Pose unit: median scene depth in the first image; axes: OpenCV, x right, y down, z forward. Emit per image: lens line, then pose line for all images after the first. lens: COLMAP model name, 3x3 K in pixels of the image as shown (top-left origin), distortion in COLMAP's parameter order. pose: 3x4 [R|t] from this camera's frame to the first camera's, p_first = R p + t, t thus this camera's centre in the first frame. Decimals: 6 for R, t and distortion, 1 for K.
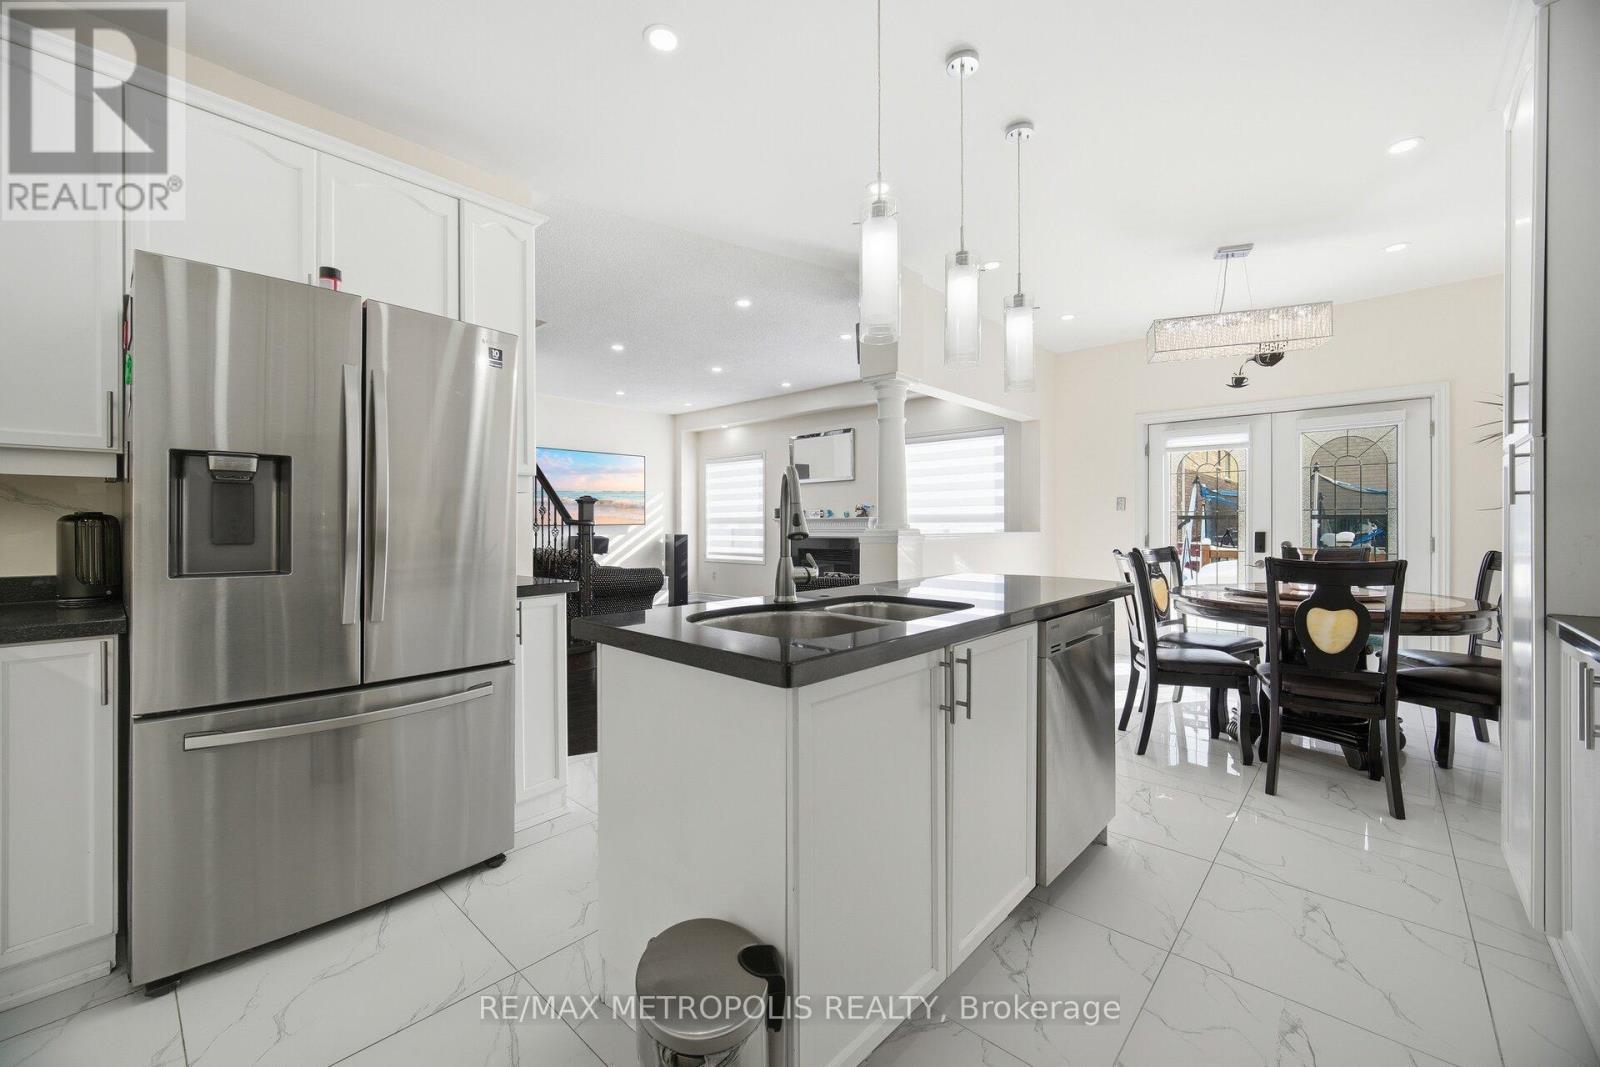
lens RADIAL K [[647.3, 0, 799.0], [0, 647.3, 526.7], [0, 0, 1]] dist [0.000384, 0.000086]
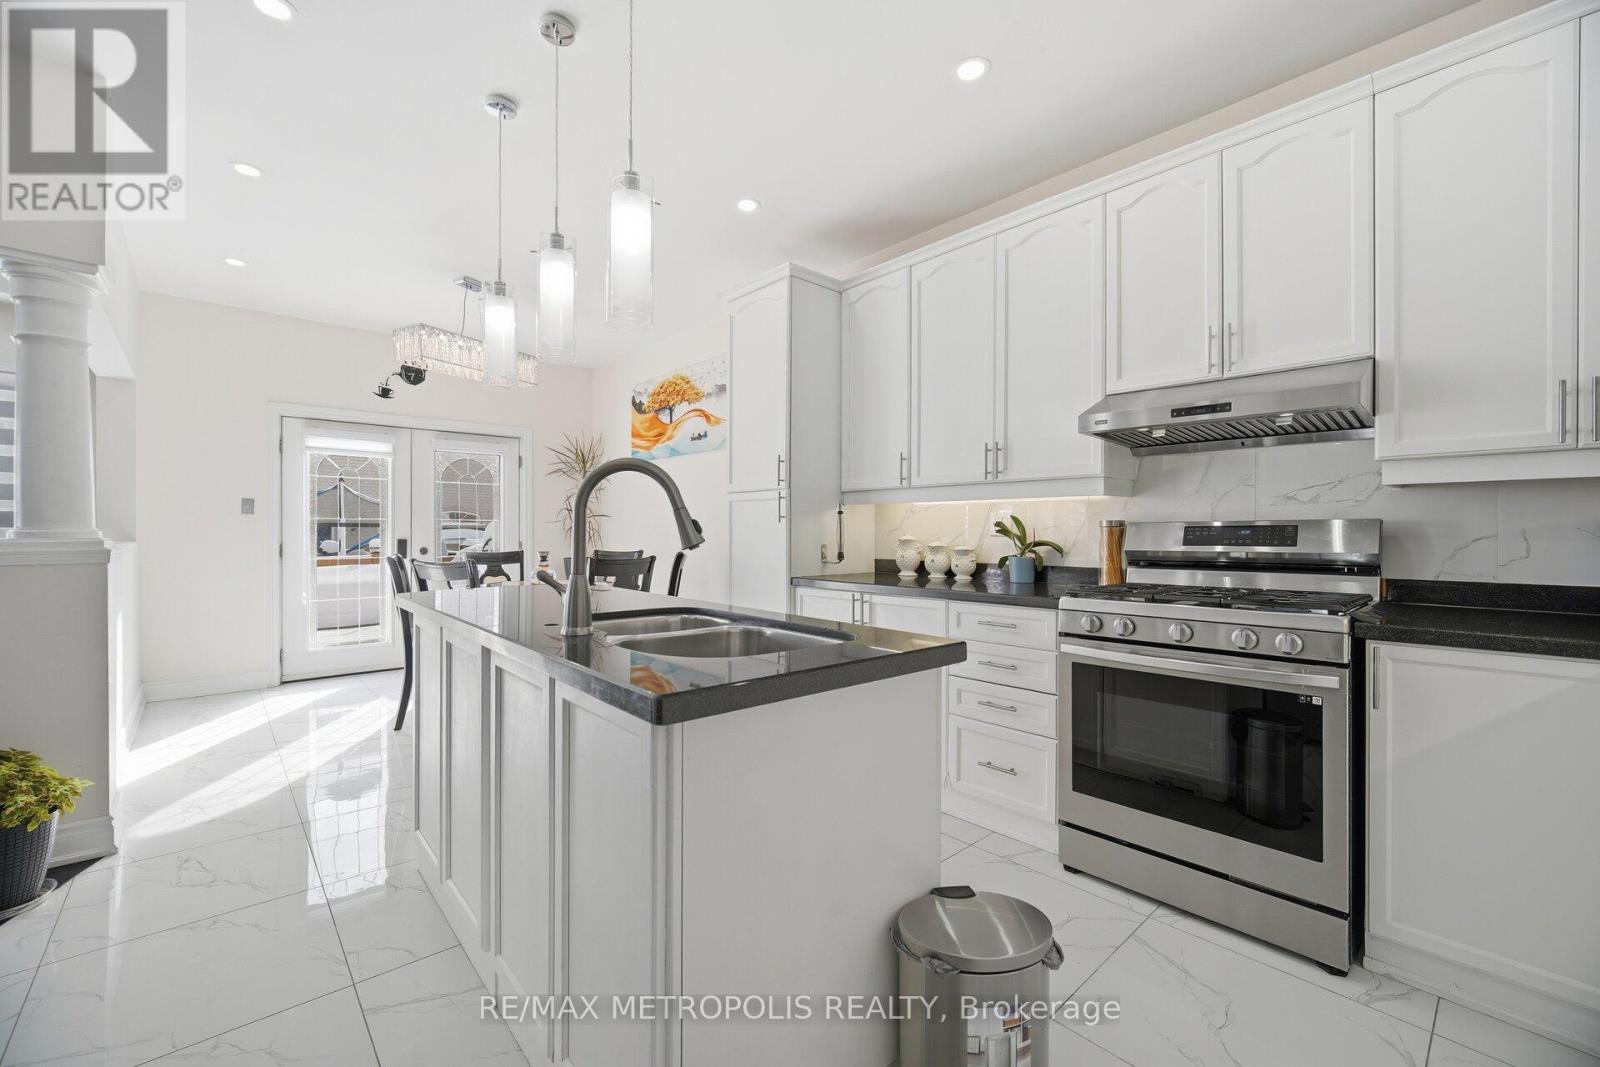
lens RADIAL K [[647.3, 0, 806.3], [0, 647.3, 533.8], [0, 0, 1]] dist [0.000384, 0.000086]
pose [[0.099031, -0.000872, 0.995084, -0.272551], [0.001457, 0.999999, 0.000732, -0.000468], [-0.995083, 0.001377, 0.099032, 0.242176]]
